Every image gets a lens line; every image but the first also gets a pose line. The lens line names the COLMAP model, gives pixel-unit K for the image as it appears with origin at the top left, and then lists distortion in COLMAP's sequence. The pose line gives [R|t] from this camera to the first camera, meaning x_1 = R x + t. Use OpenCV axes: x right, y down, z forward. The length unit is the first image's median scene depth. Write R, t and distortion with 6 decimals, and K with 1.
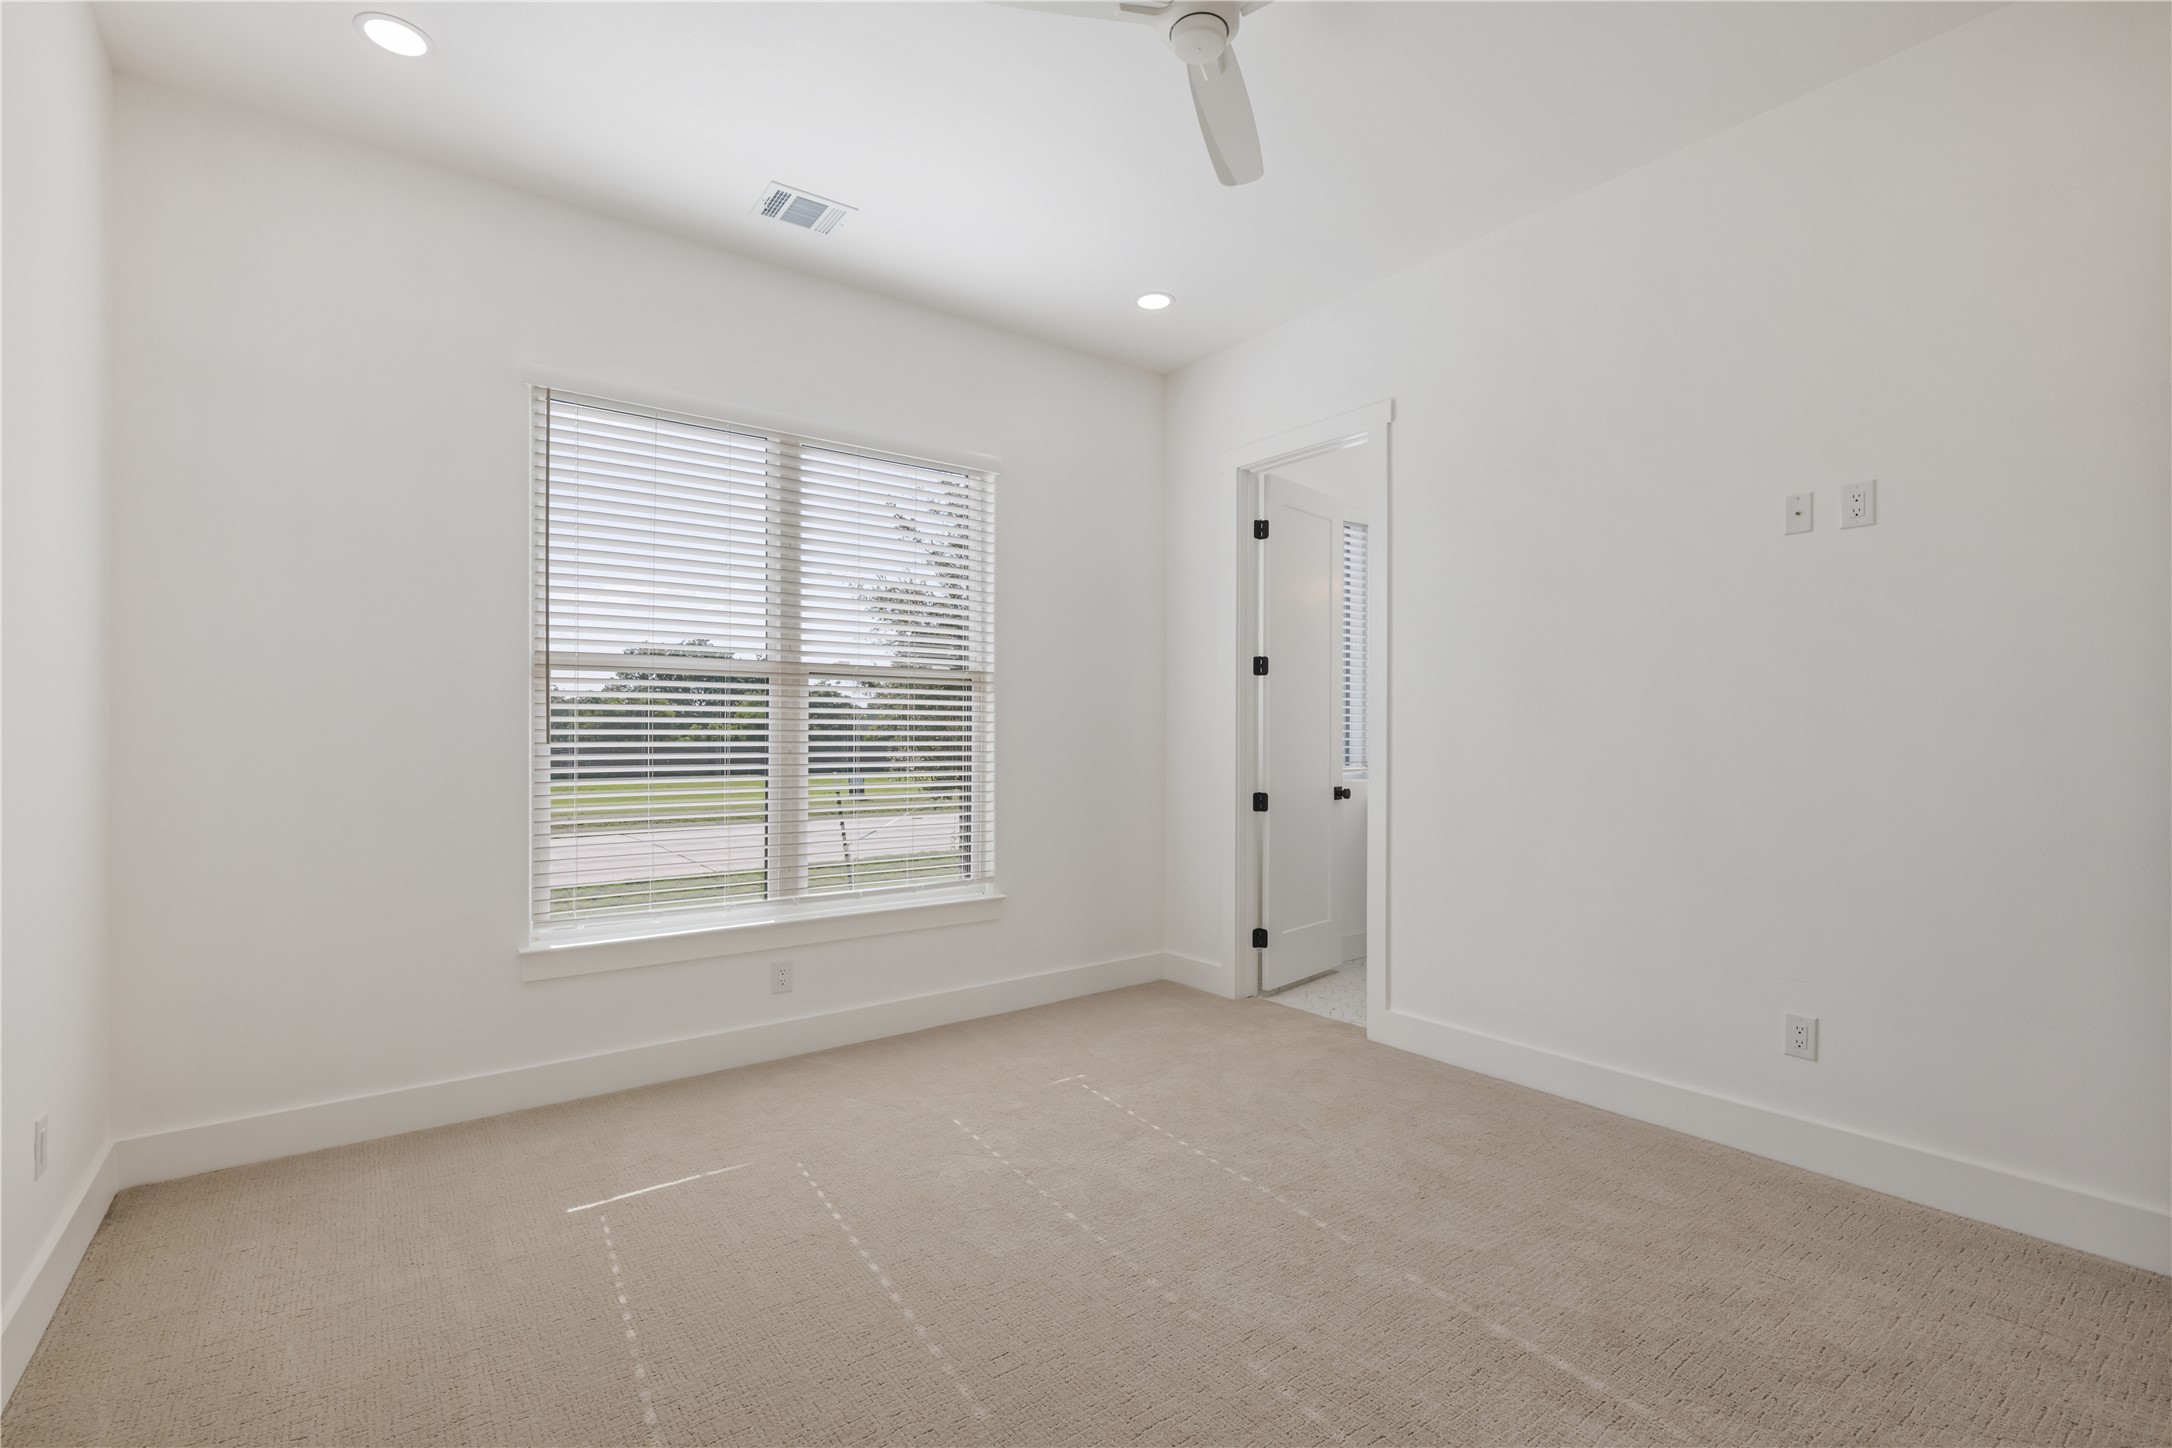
lens RADIAL K [[1015.2, 0, 1077.2], [0, 1015.2, 758.1], [0, 0, 1]] dist [0.000894, -0.000061]
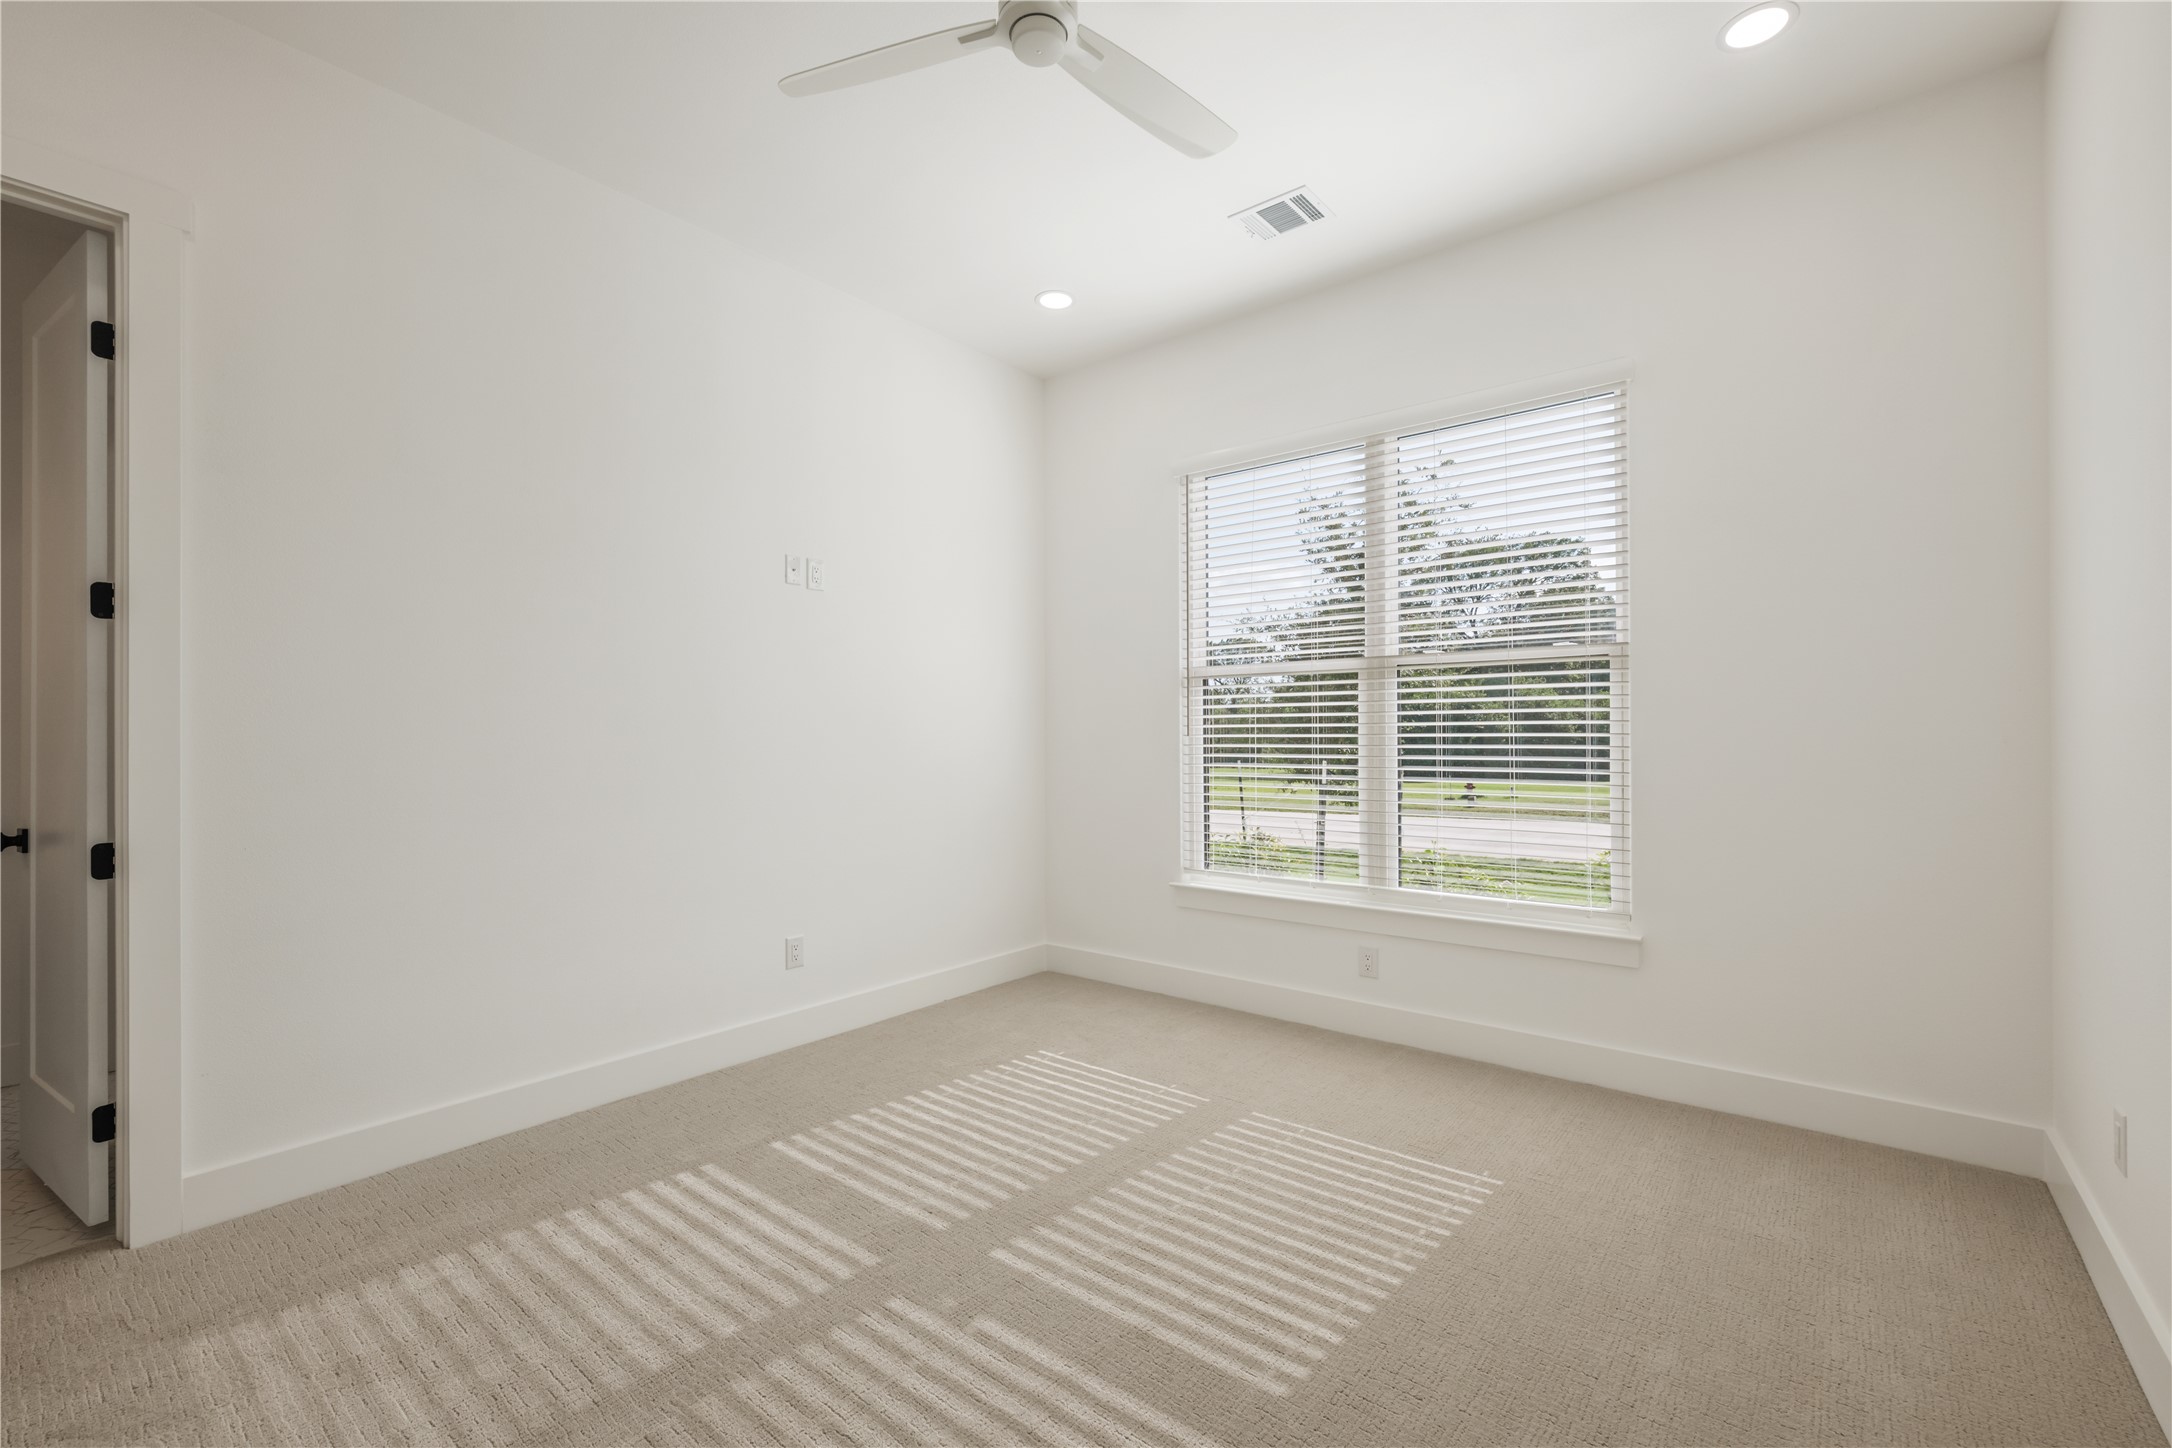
lens RADIAL K [[928.4, 0, 1086.0], [0, 928.4, 724.0], [0, 0, 1]] dist [0.000408, -0.000026]
pose [[0.265910, 0.000202, -0.963998, 0.539542], [-0.016651, 0.999852, -0.004384, -0.015786], [0.963854, 0.017217, 0.265874, 0.468902]]
